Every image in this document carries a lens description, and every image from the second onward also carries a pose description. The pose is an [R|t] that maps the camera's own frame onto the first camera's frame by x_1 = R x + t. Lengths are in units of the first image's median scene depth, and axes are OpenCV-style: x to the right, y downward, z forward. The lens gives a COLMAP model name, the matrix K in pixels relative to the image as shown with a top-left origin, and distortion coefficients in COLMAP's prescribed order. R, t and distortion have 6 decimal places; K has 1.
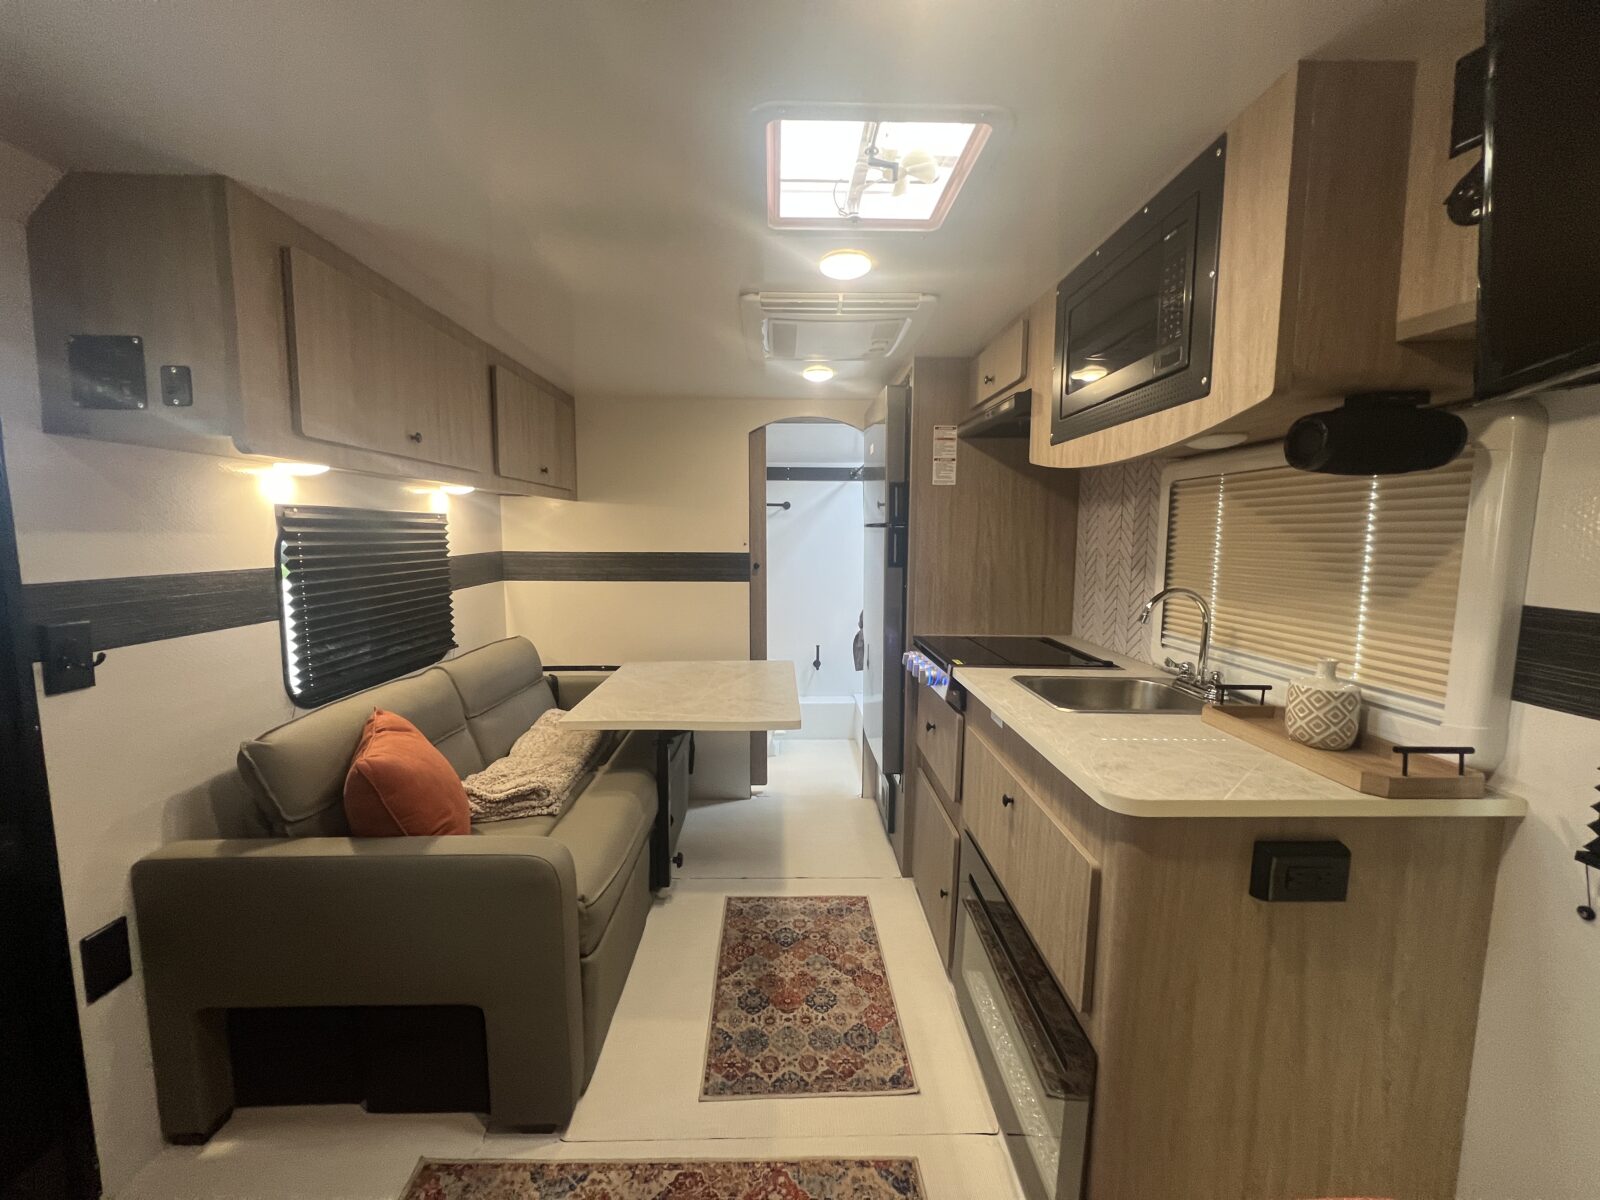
lens RADIAL K [[641.7, 0, 798.5], [0, 641.7, 606.2], [0, 0, 1]] dist [-0.000587, 0.000743]
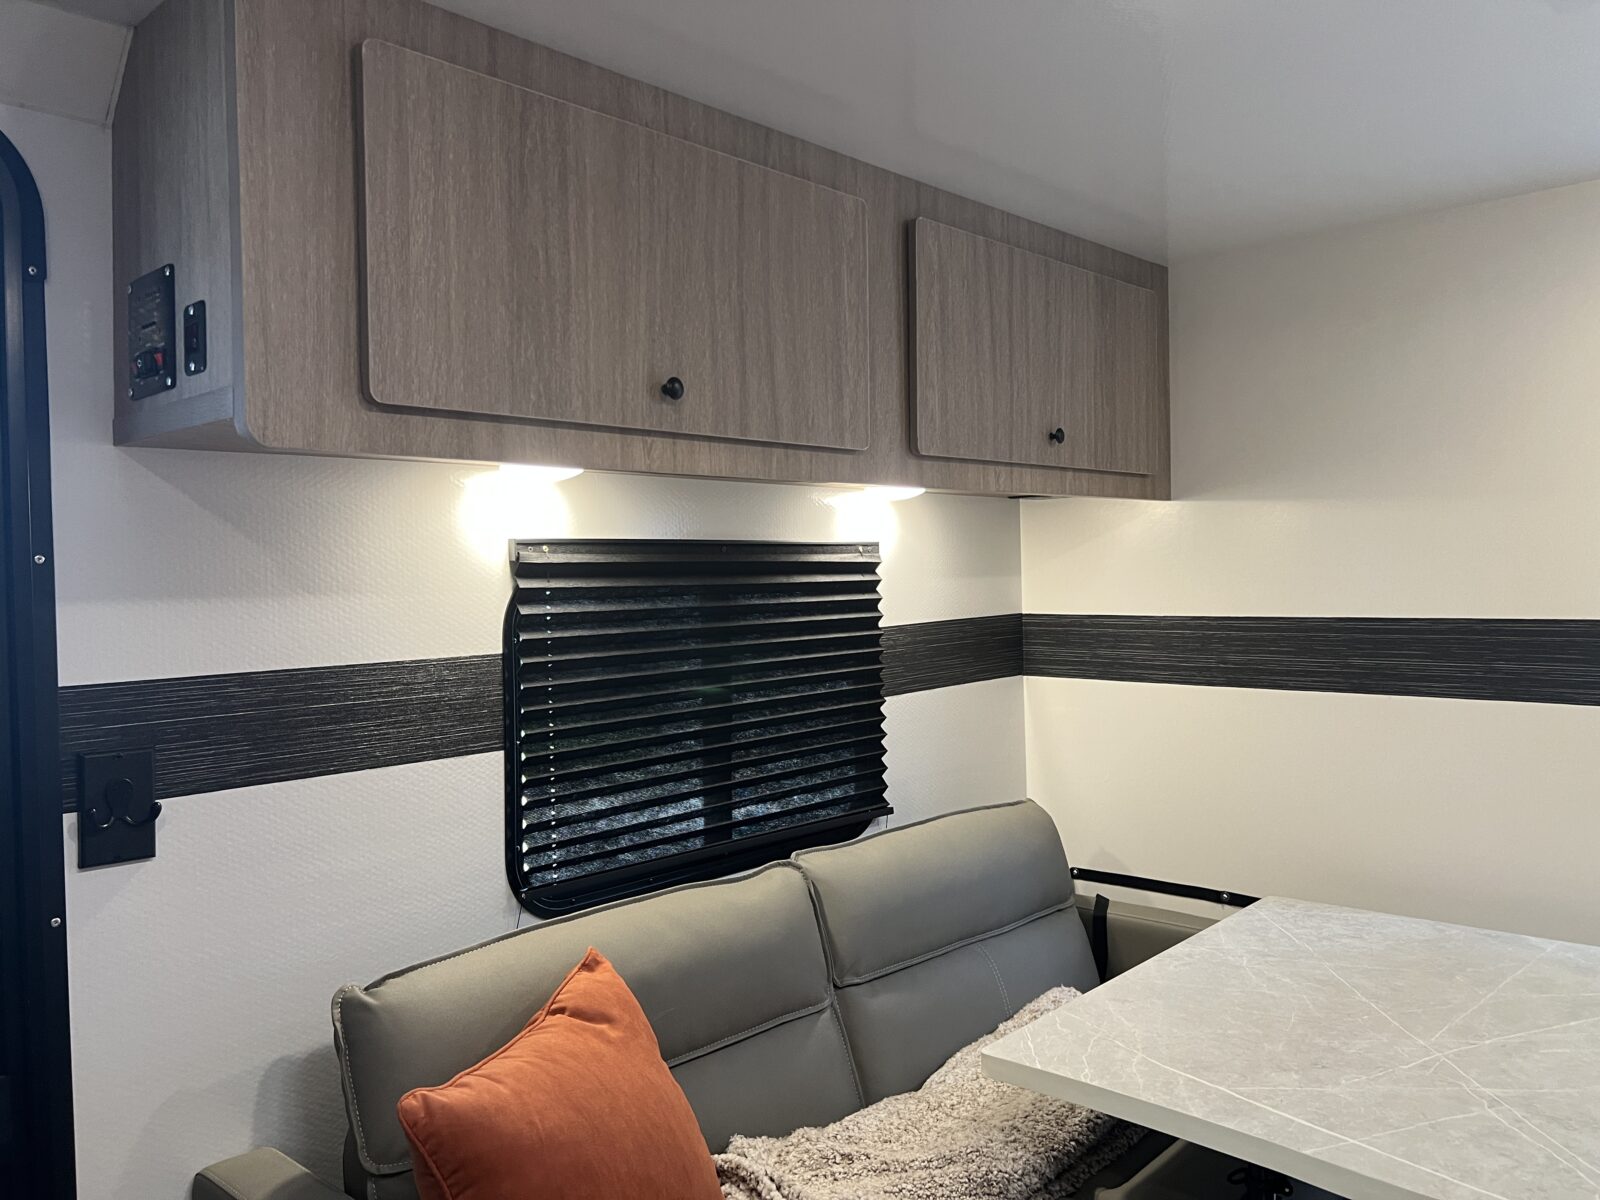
lens RADIAL K [[1209.8, 0, 800.4], [0, 1209.8, 583.5], [0, 0, 1]] dist [0.057733, -0.070999]
pose [[0.713391, -0.014286, -0.700620, 0.079932], [-0.053909, 0.995710, -0.075196, -0.045480], [0.698689, 0.091414, 0.709561, 0.354937]]
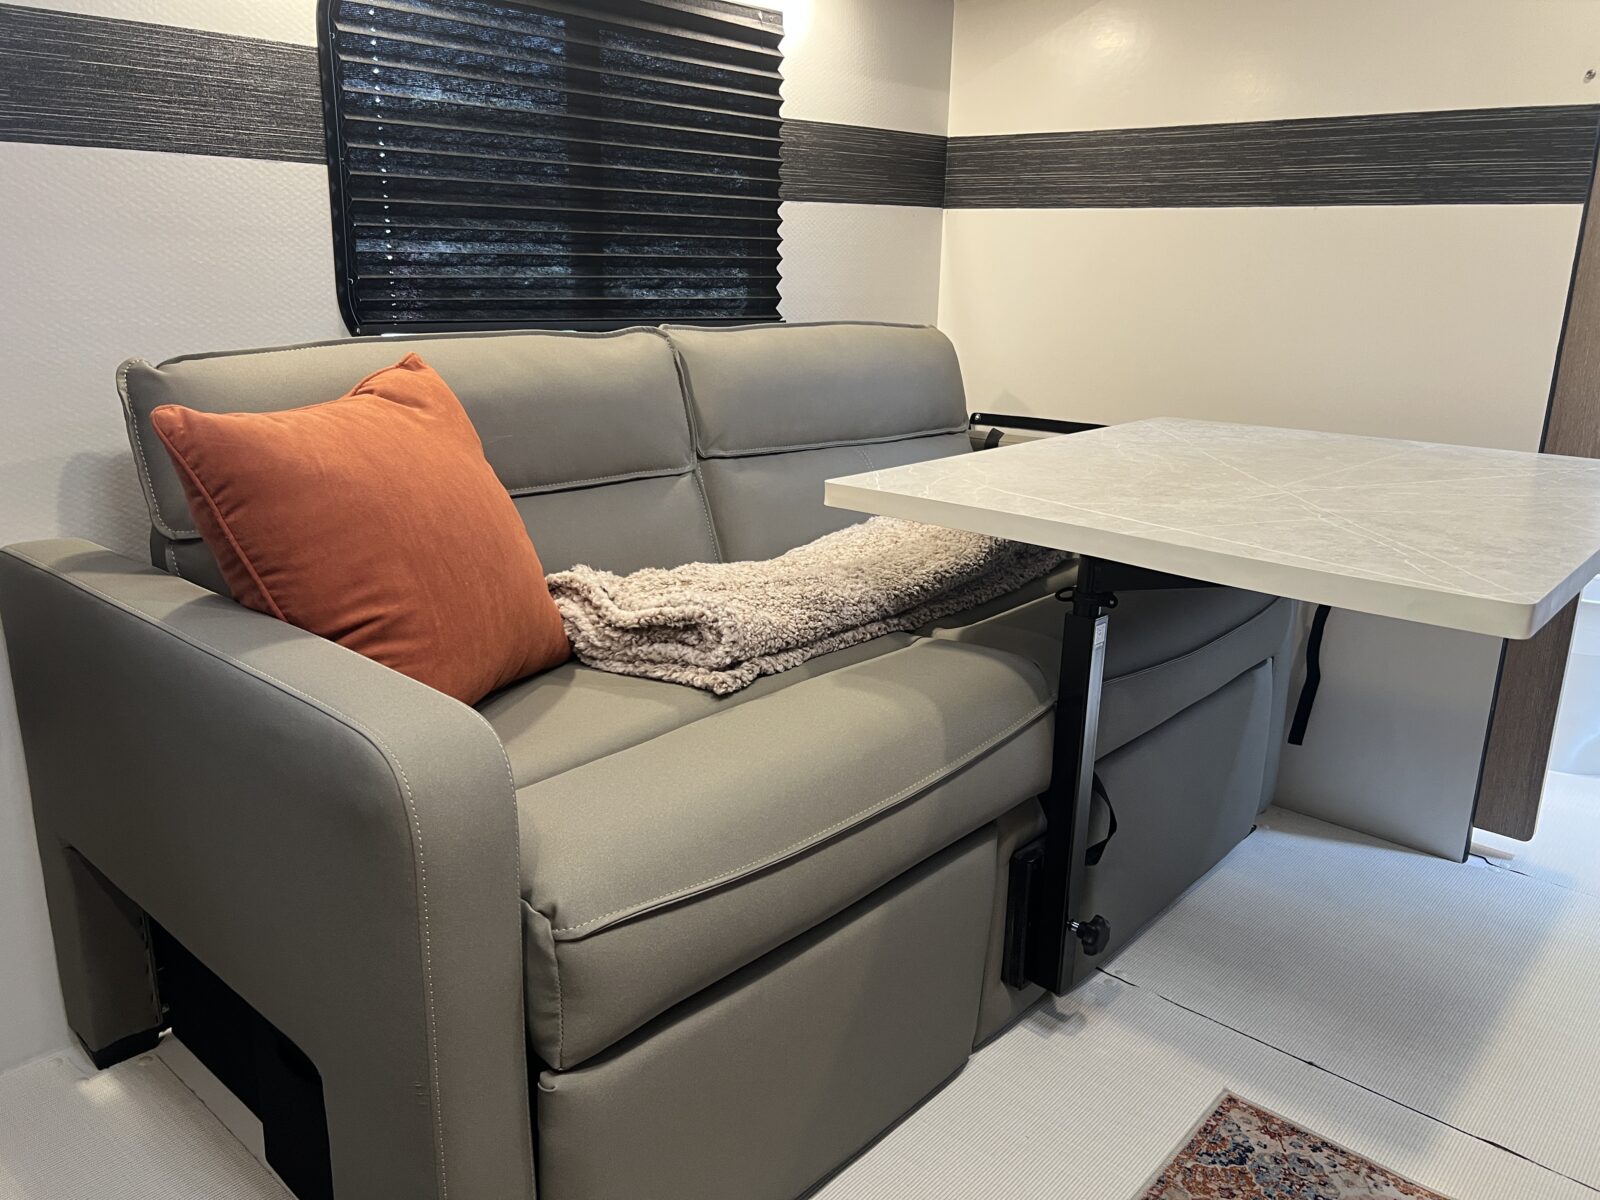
lens RADIAL K [[1209.8, 0, 811.5], [0, 1209.8, 592.4], [0, 0, 1]] dist [0.057733, -0.070999]
pose [[0.732508, 0.195150, -0.652188, 0.109450], [-0.098722, 0.978355, 0.181867, 0.111908], [0.673563, -0.068834, 0.735918, 0.446740]]
